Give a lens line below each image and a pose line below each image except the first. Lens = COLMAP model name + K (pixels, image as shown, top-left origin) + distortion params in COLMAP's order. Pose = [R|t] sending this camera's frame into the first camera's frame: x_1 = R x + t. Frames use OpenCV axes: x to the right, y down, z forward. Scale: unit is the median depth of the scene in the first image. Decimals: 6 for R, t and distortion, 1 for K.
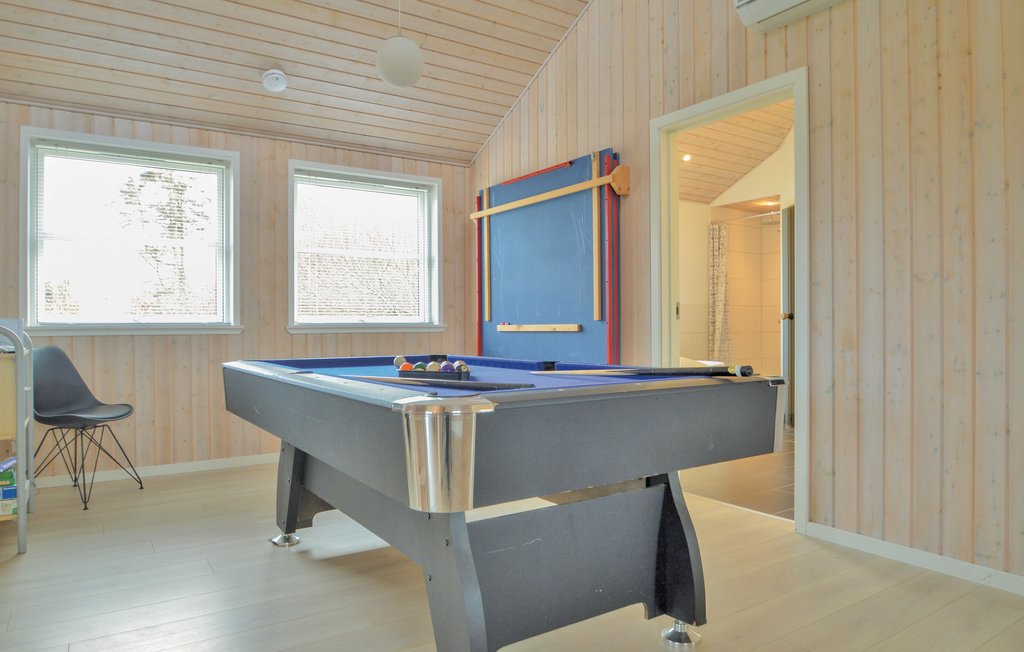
lens RADIAL K [[673.7, 0, 508.6], [0, 673.7, 325.8], [0, 0, 1]] dist [-0.008238, -0.002185]
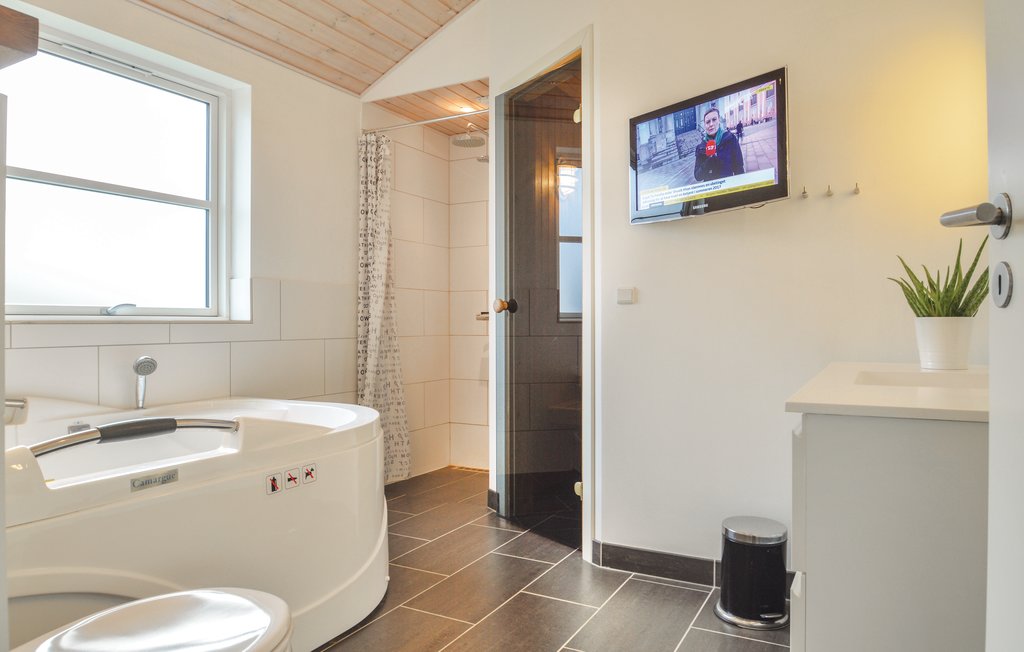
lens RADIAL K [[673.7, 0, 513.4], [0, 673.7, 324.9], [0, 0, 1]] dist [-0.008238, -0.002185]
pose [[0.884522, 0.004300, 0.466478, 0.161530], [-0.004923, 0.999988, 0.000116, -0.000355], [-0.466472, -0.002399, 0.884533, 0.482056]]
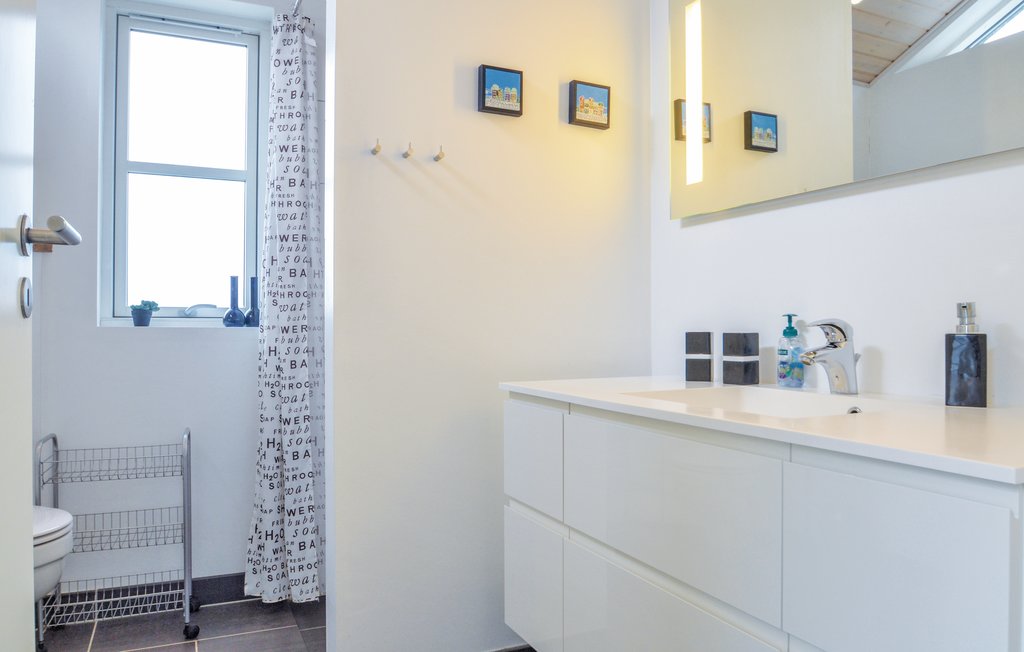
lens RADIAL K [[691.1, 0, 511.0], [0, 691.1, 321.3], [0, 0, 1]] dist [-0.008263, -0.001226]
pose [[0.981729, 0.011507, -0.189936, 0.517310], [-0.011659, 0.999932, 0.000319, -0.008128], [0.189926, 0.001901, 0.981797, 0.736269]]
